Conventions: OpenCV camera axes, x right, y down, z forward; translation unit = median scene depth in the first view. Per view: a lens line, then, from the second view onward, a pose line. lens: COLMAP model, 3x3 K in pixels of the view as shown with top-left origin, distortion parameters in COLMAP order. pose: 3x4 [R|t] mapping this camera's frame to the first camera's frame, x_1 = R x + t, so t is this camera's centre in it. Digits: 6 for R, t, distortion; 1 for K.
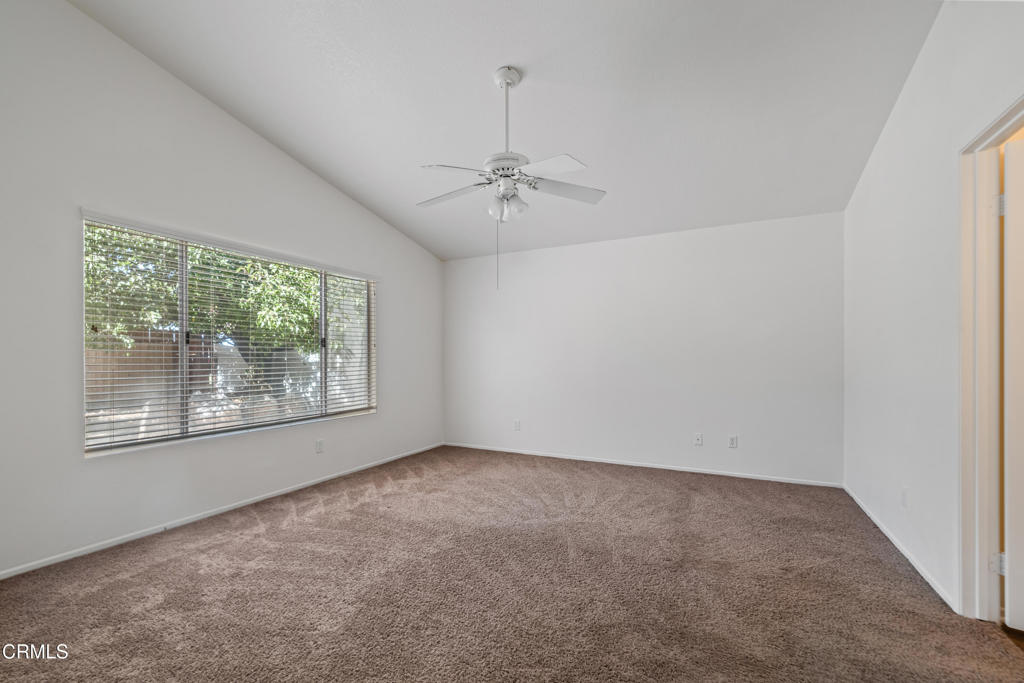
lens RADIAL K [[441.7, 0, 486.2], [0, 441.7, 355.0], [0, 0, 1]] dist [0.003188, 0.000298]
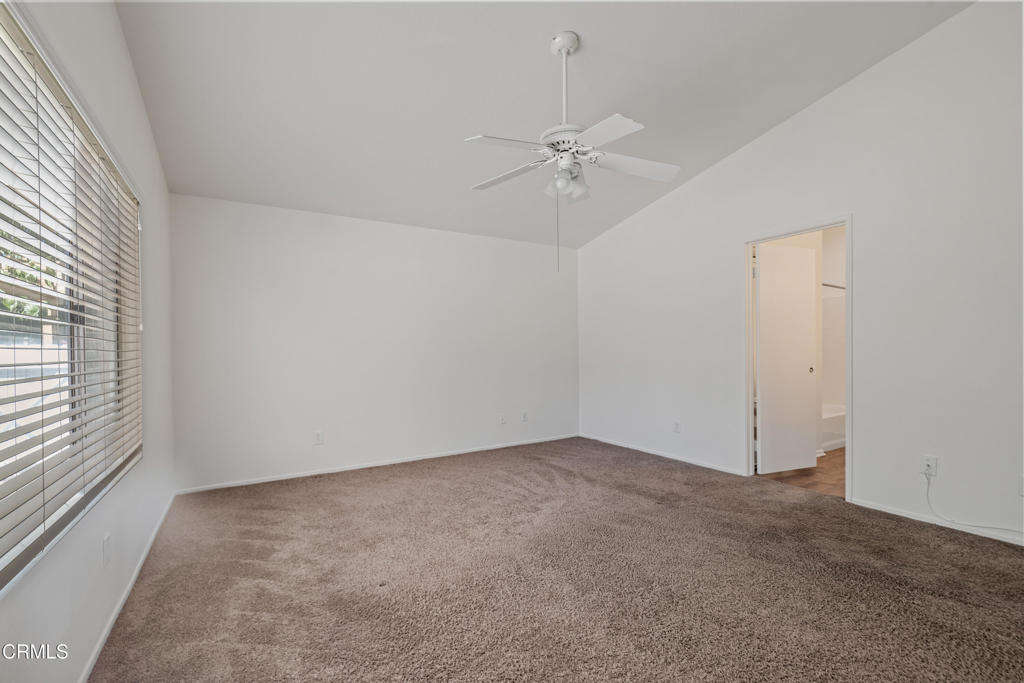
lens RADIAL K [[441.7, 0, 508.7], [0, 441.7, 346.4], [0, 0, 1]] dist [0.003188, 0.000298]
pose [[0.512729, 0.000356, 0.858551, -0.620001], [0.002582, 0.999995, -0.001957, 0.006225], [-0.858547, 0.003220, 0.512725, 0.487117]]
